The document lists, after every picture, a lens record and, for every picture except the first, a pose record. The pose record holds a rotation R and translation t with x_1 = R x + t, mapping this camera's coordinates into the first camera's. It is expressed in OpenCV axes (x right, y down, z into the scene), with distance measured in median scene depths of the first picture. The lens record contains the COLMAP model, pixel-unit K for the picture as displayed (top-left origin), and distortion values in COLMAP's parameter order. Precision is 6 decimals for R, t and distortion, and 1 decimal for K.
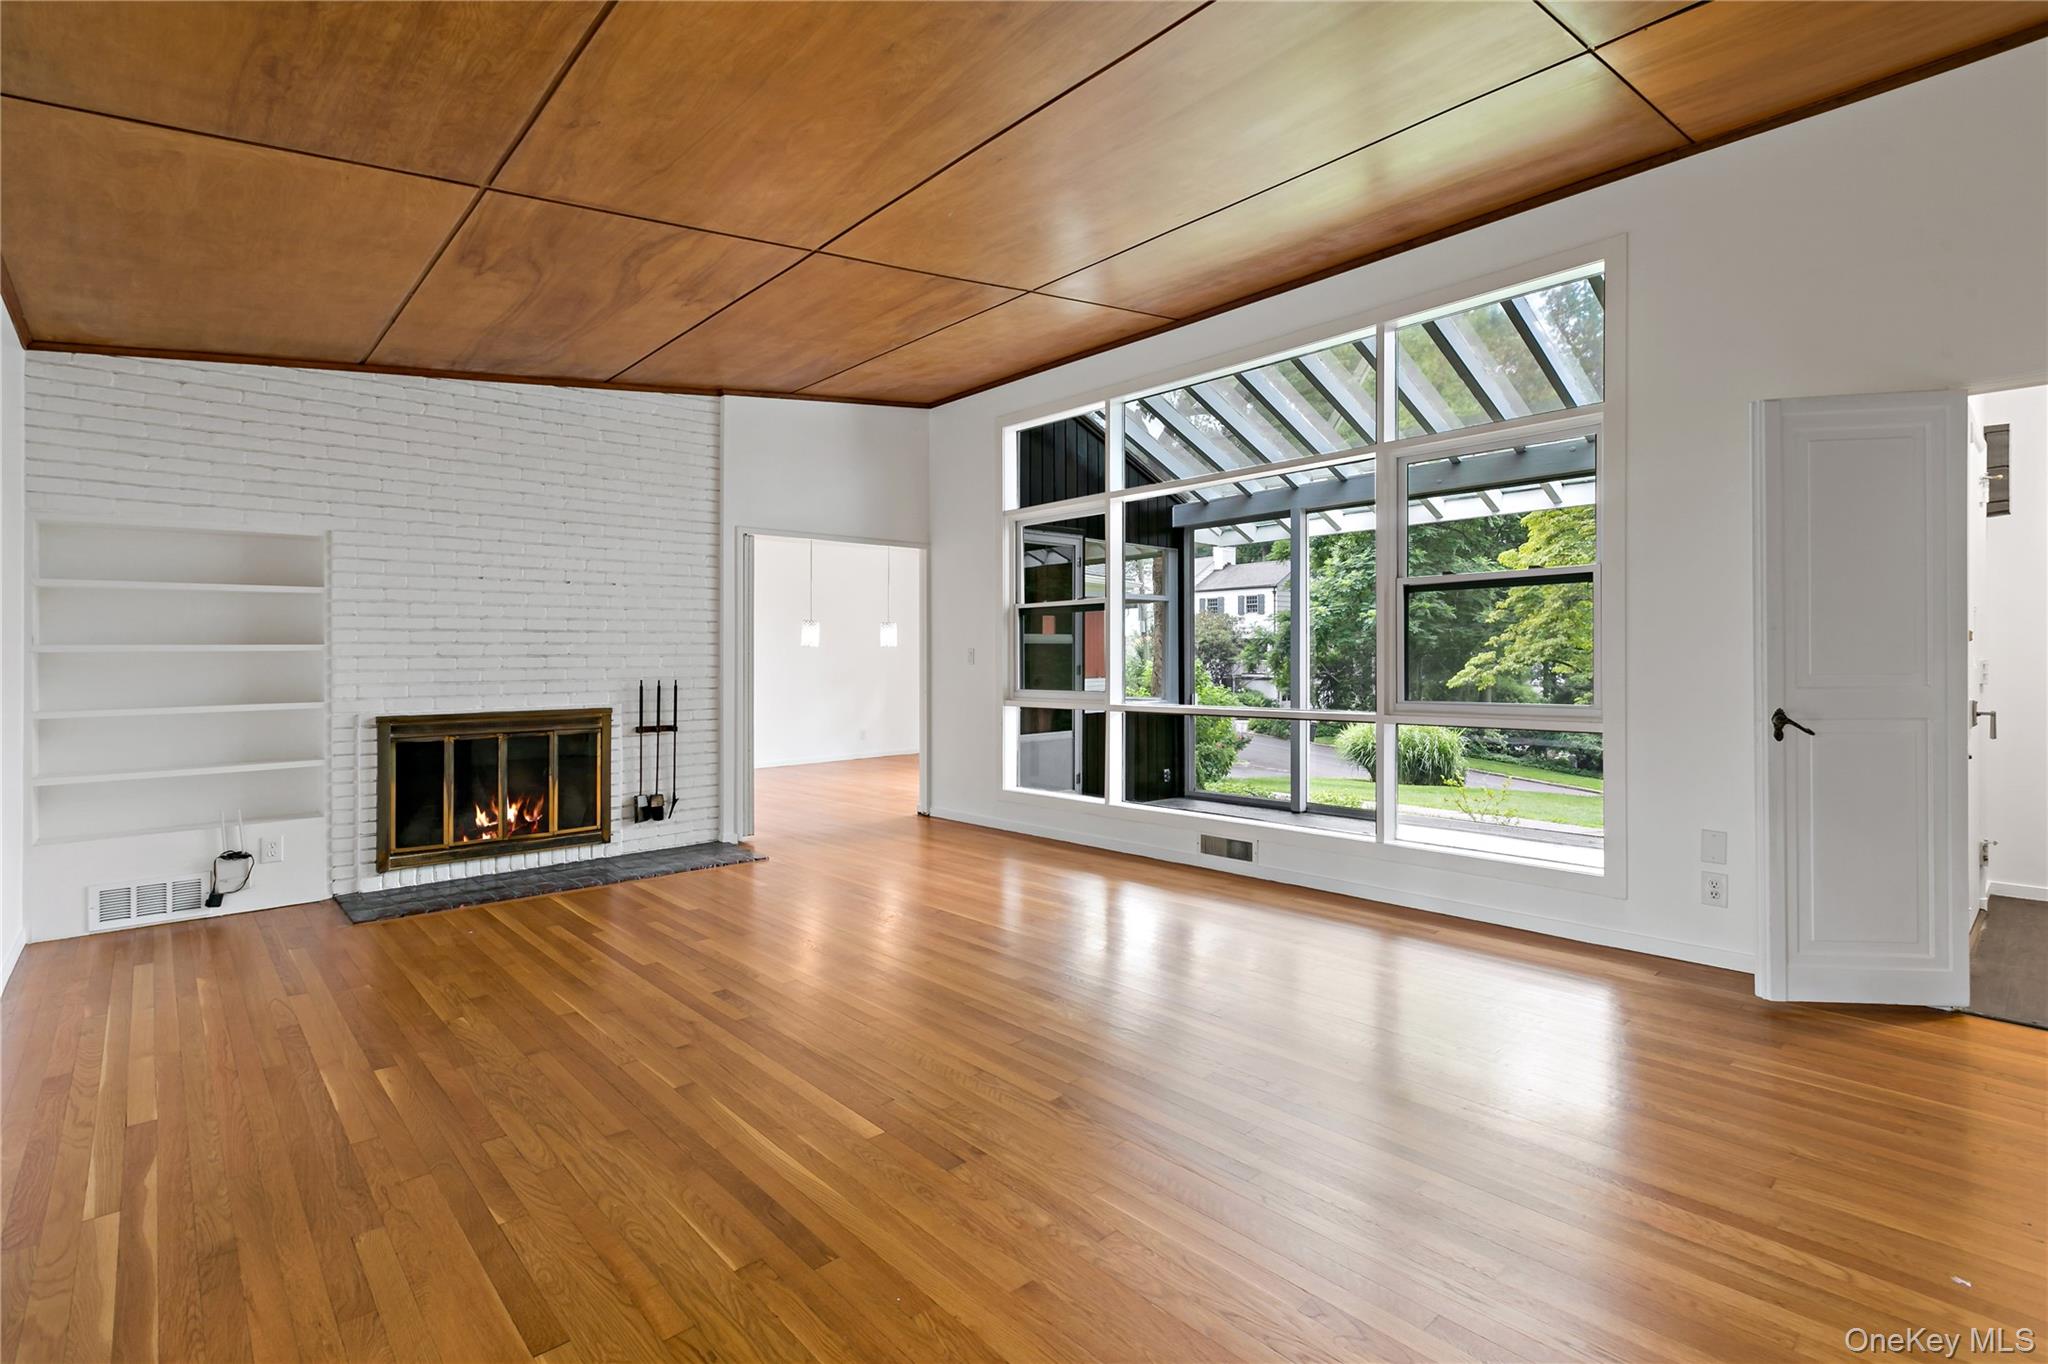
lens RADIAL K [[954.9, 0, 1004.0], [0, 954.9, 693.1], [0, 0, 1]] dist [-0.000511, 0.000844]
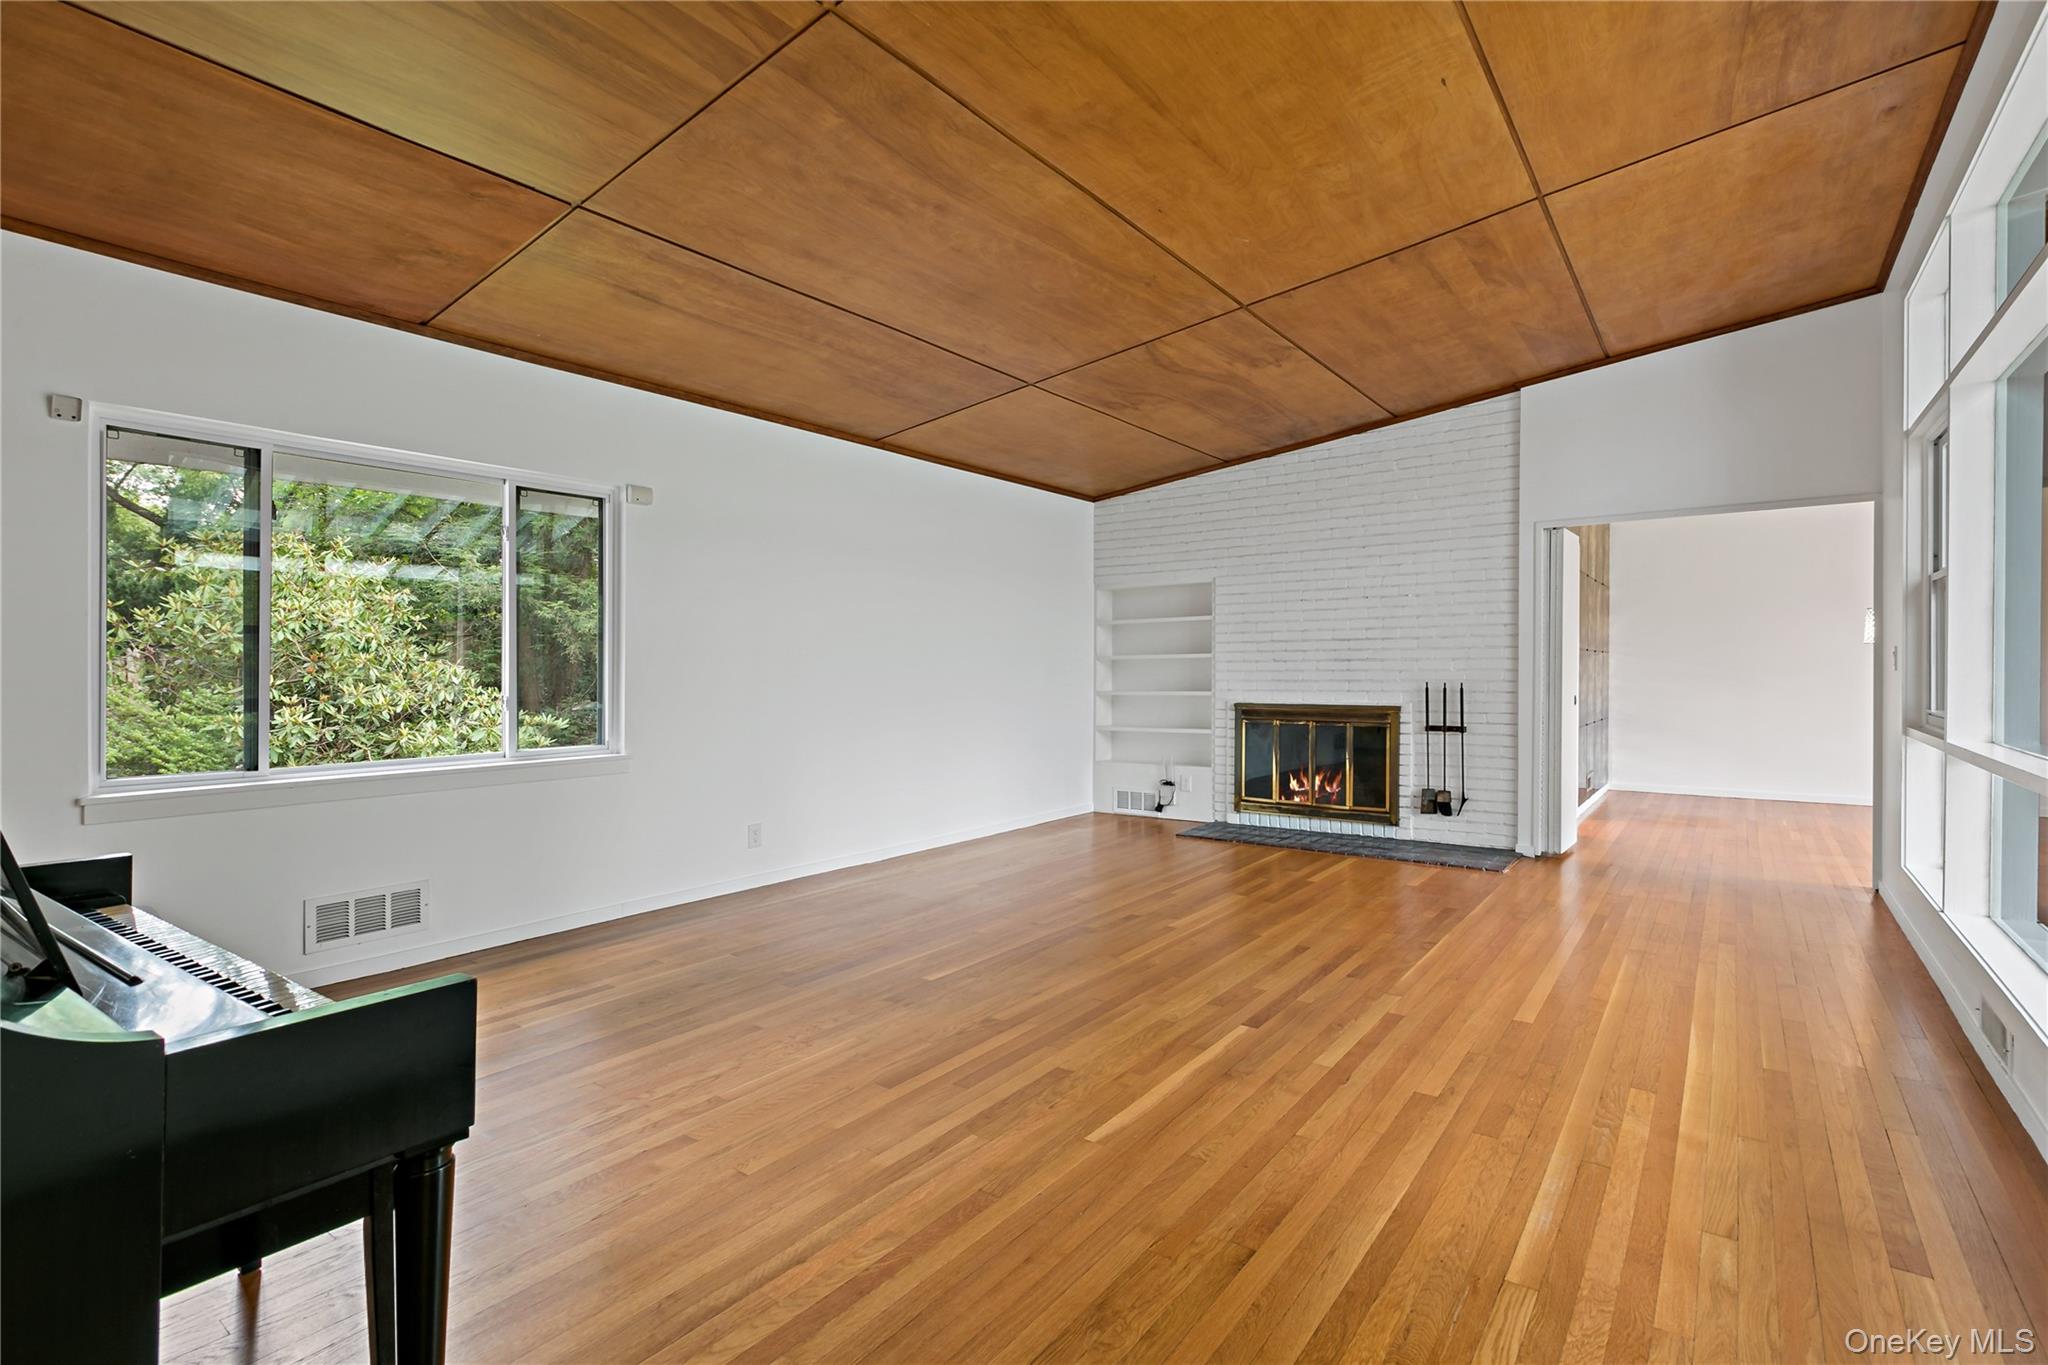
lens RADIAL K [[922.0, 0, 1032.4], [0, 922.0, 696.6], [0, 0, 1]] dist [0.003046, -0.002864]
pose [[0.216105, 0.035456, -0.975726, 0.599014], [-0.031753, 0.999067, 0.029271, -0.015004], [0.975854, 0.024657, 0.217029, 0.373538]]
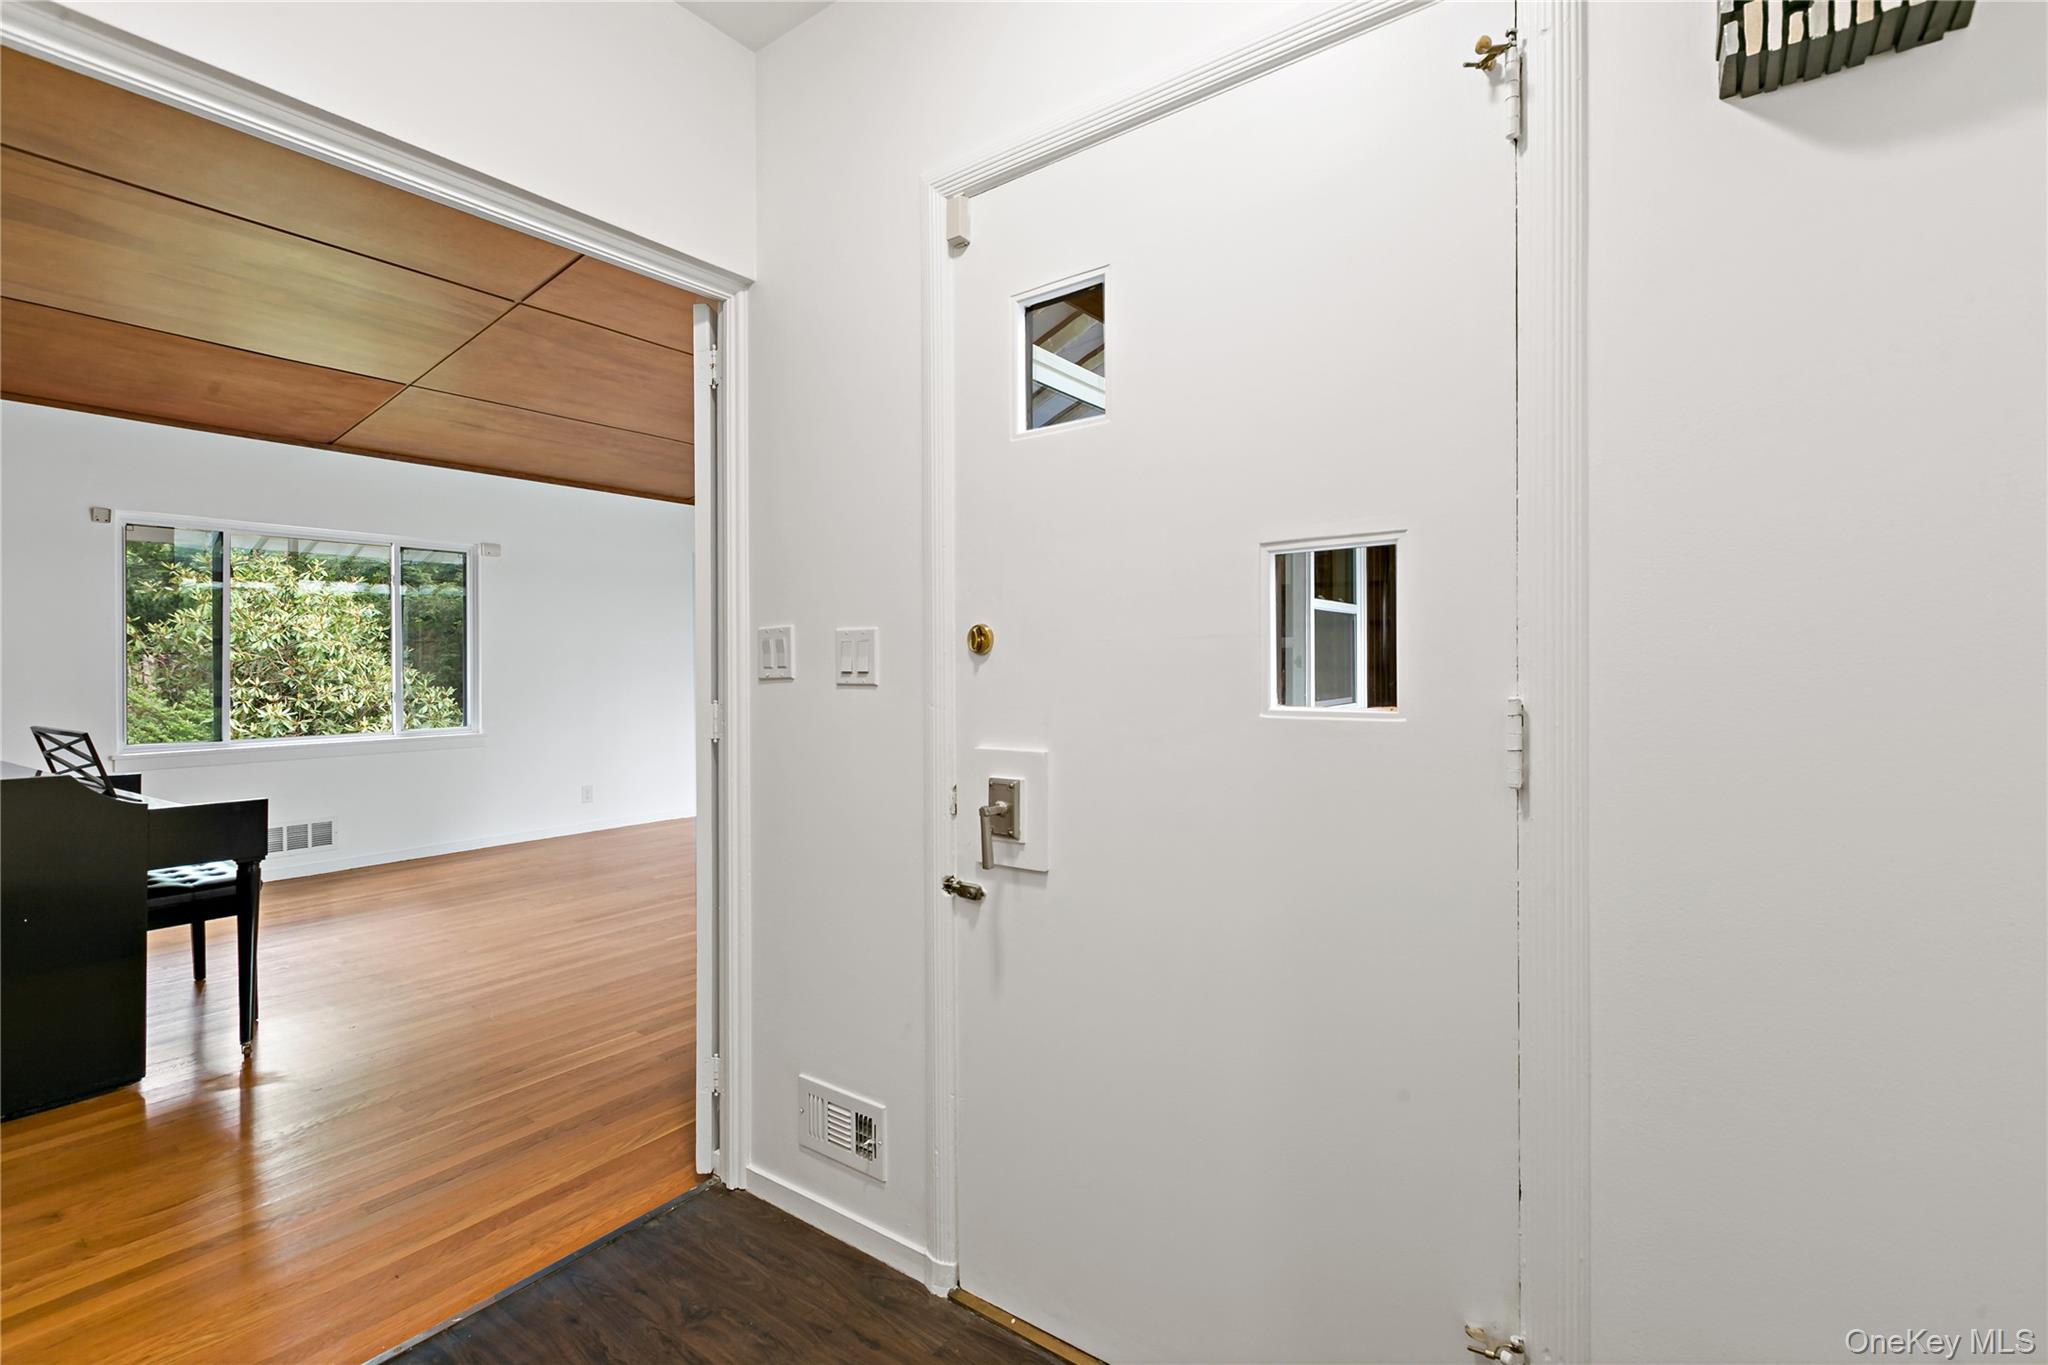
lens RADIAL K [[922.0, 0, 992.3], [0, 922.0, 695.8], [0, 0, 1]] dist [0.003046, -0.002864]
pose [[0.183480, 0.035570, -0.982380, 0.987102], [-0.027288, 0.999144, 0.031080, -0.028914], [0.982645, 0.021104, 0.184294, 0.621288]]
